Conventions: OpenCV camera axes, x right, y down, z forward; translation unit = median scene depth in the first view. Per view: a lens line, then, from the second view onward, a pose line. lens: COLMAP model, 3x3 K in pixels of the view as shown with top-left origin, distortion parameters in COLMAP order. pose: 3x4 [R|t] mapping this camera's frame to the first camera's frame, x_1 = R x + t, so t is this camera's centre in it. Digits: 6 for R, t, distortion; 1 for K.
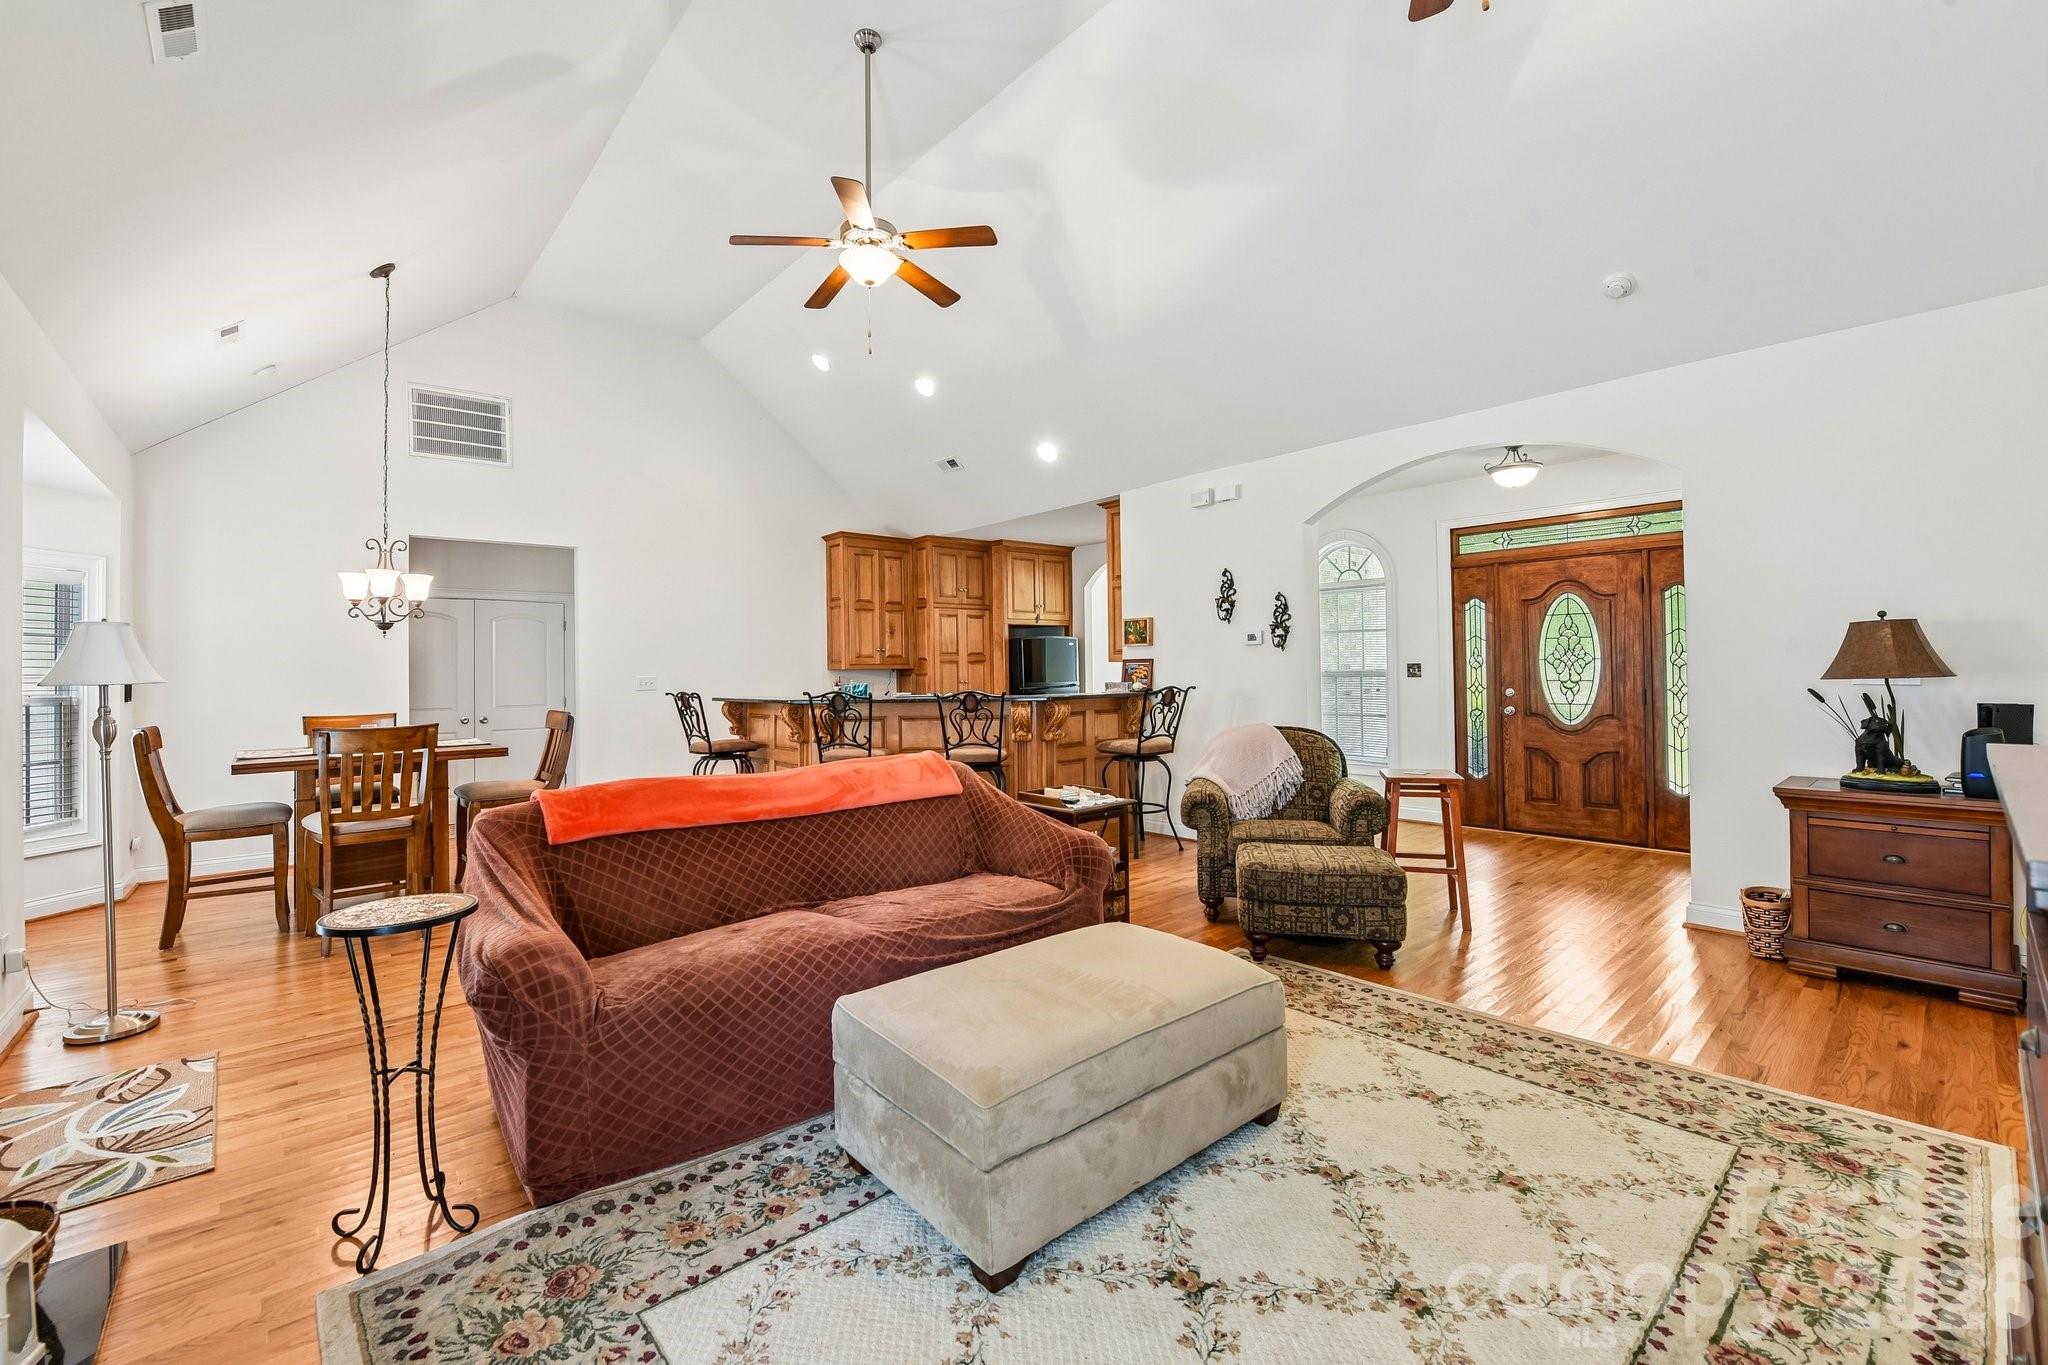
lens RADIAL K [[853.0, 0, 1031.3], [0, 853.0, 655.7], [0, 0, 1]] dist [-0.020649, -0.000113]
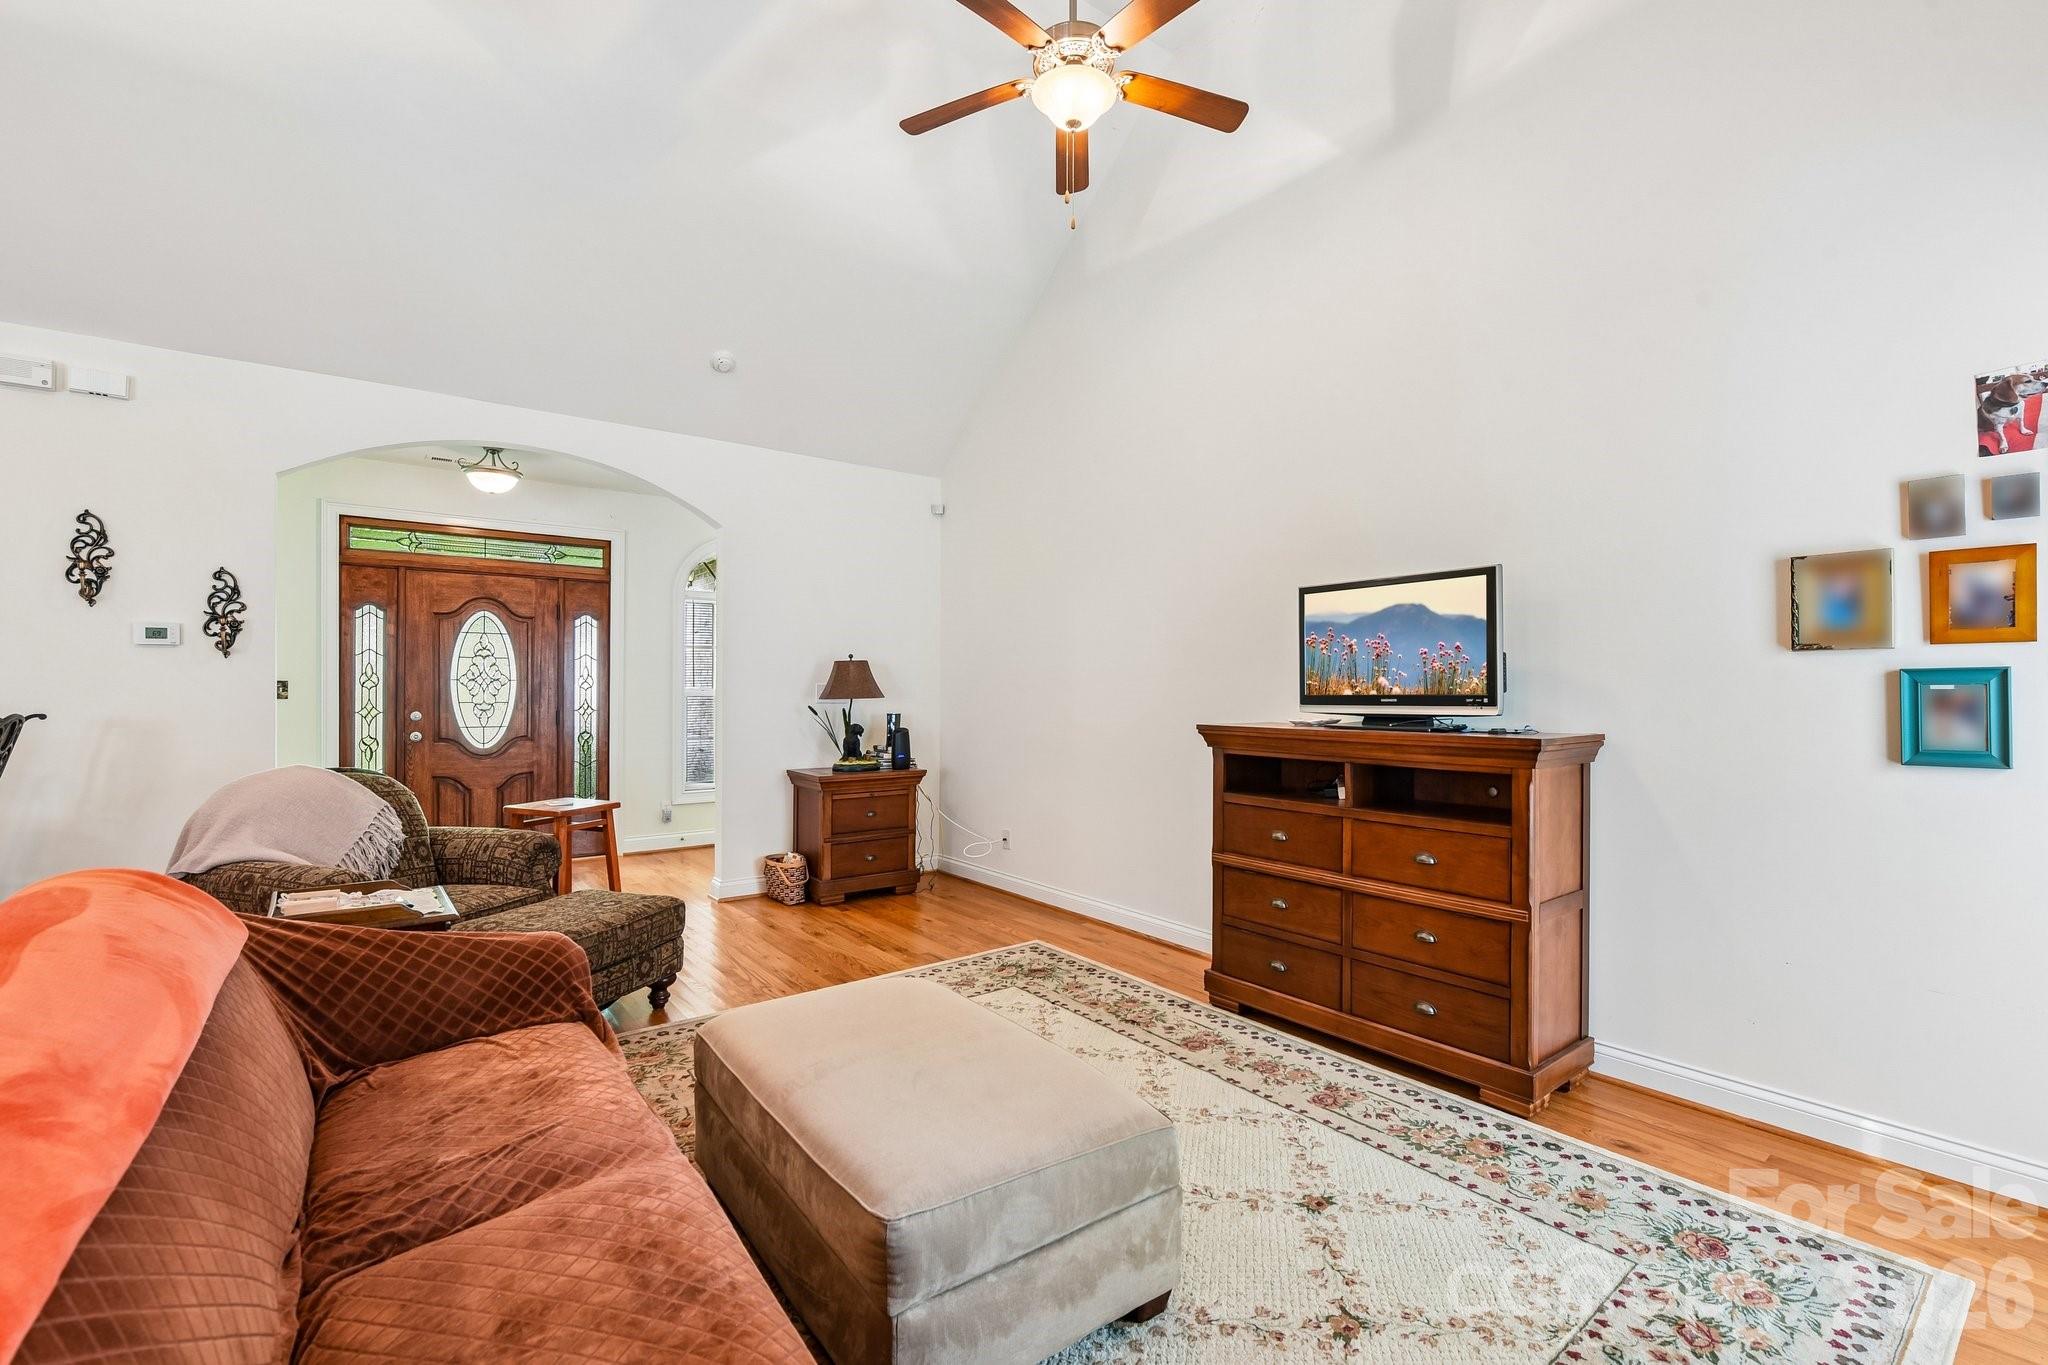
lens RADIAL K [[887.3, 0, 1024.0], [0, 887.3, 682.5], [0, 0, 1]] dist [-0.010511, -0.000308]
pose [[0.067981, 0.019843, 0.997489, -0.294778], [-0.021588, 0.999597, -0.018414, 0.011038], [-0.997453, -0.020282, 0.068382, 0.295200]]
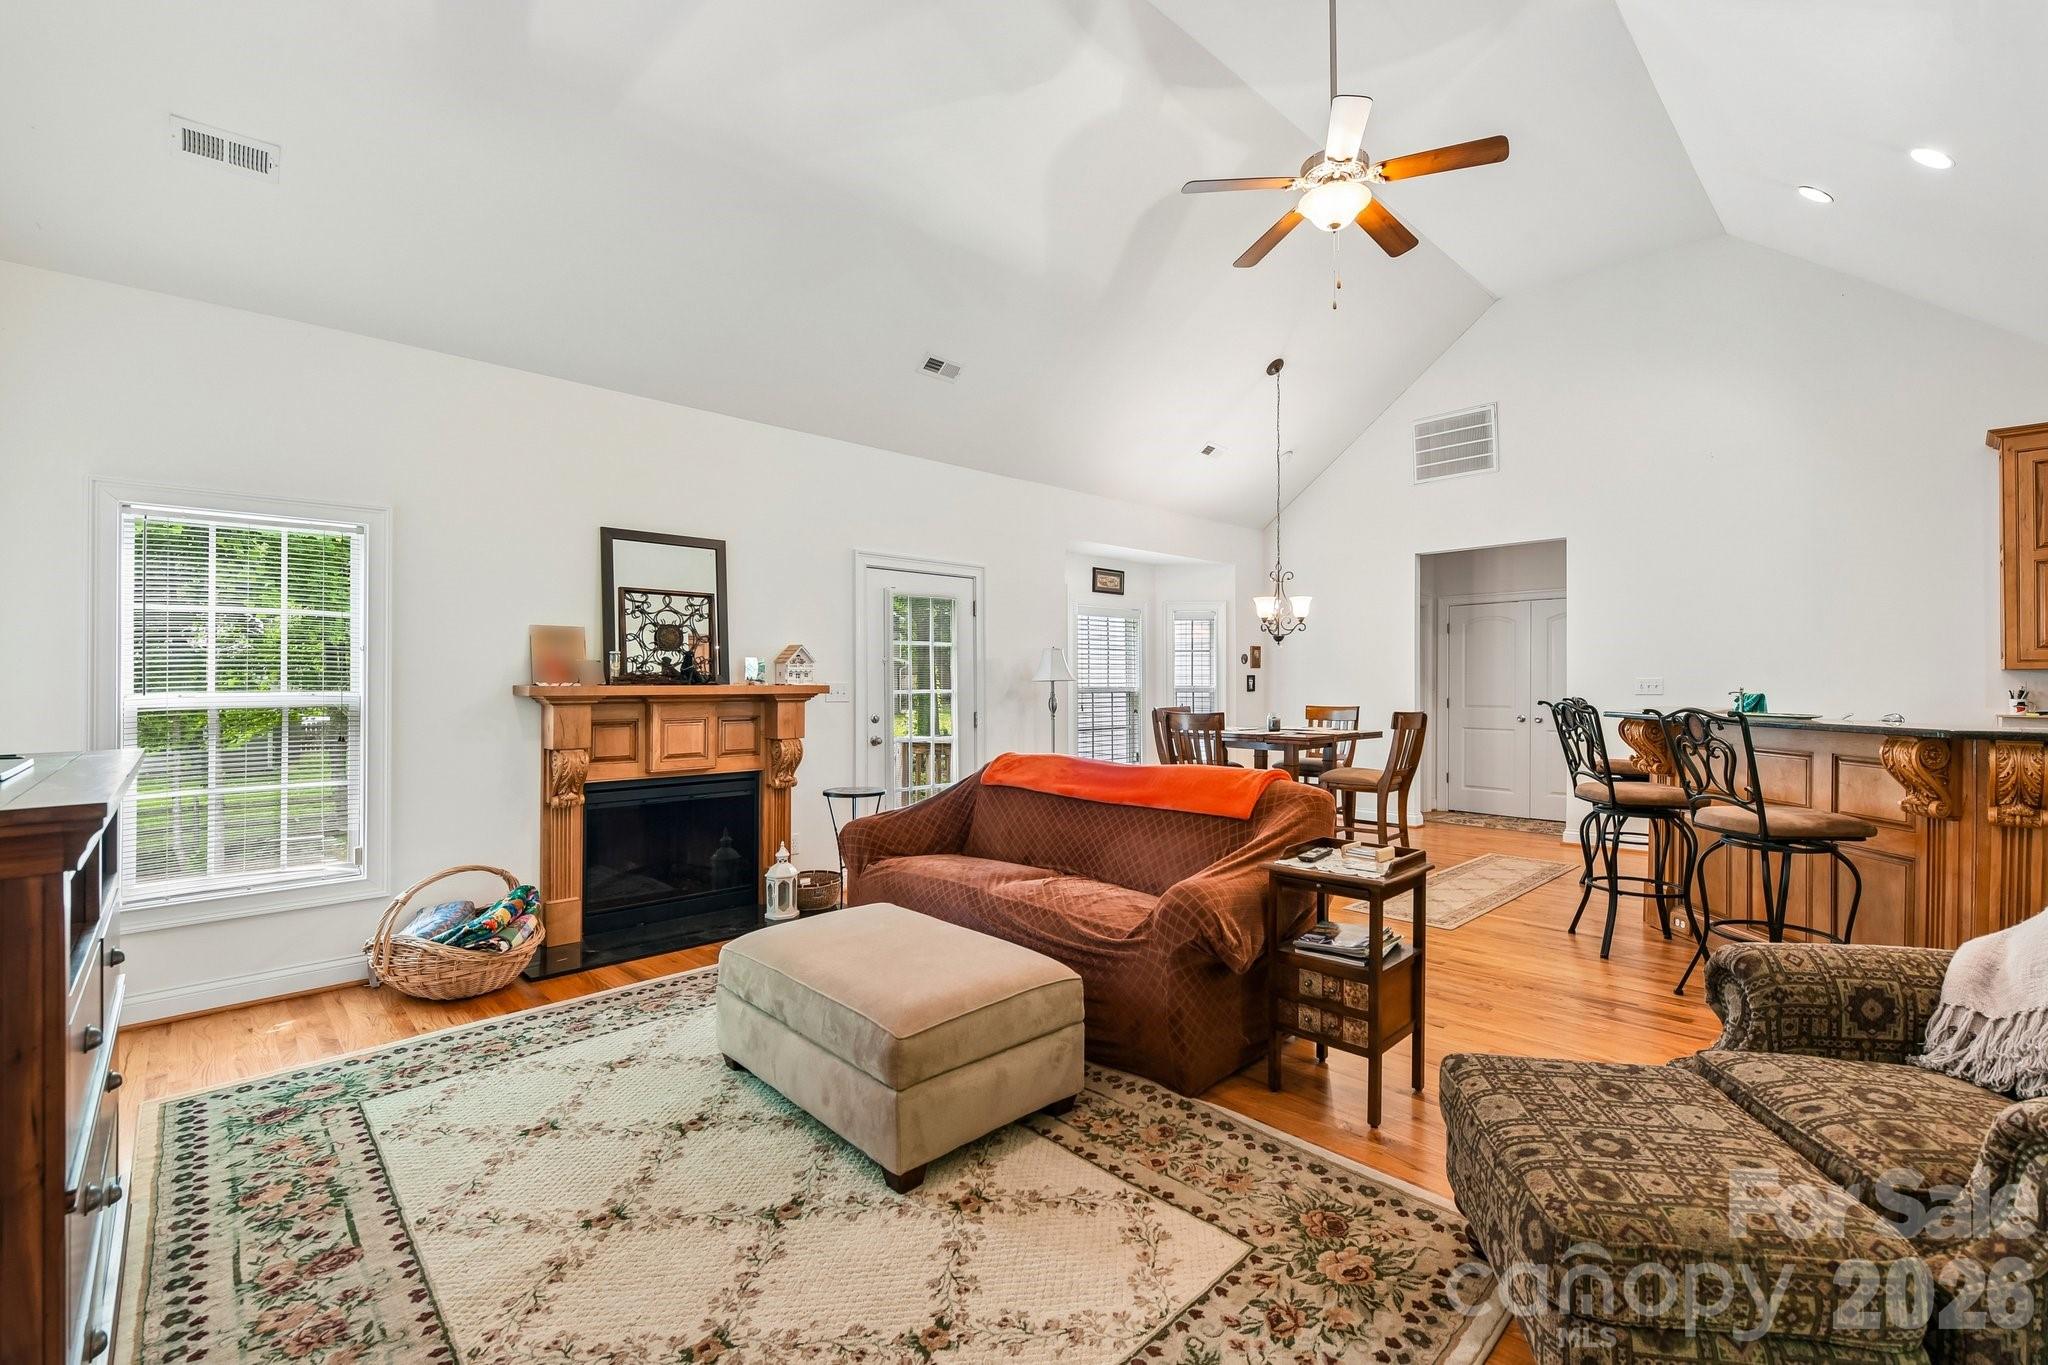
lens RADIAL K [[887.3, 0, 1024.0], [0, 887.3, 682.5], [0, 0, 1]] dist [-0.010511, -0.000308]
pose [[0.050320, 0.011781, -0.998664, 0.435205], [0.022832, 0.999656, 0.012943, 0.003386], [0.998472, -0.023452, 0.050033, 0.398667]]
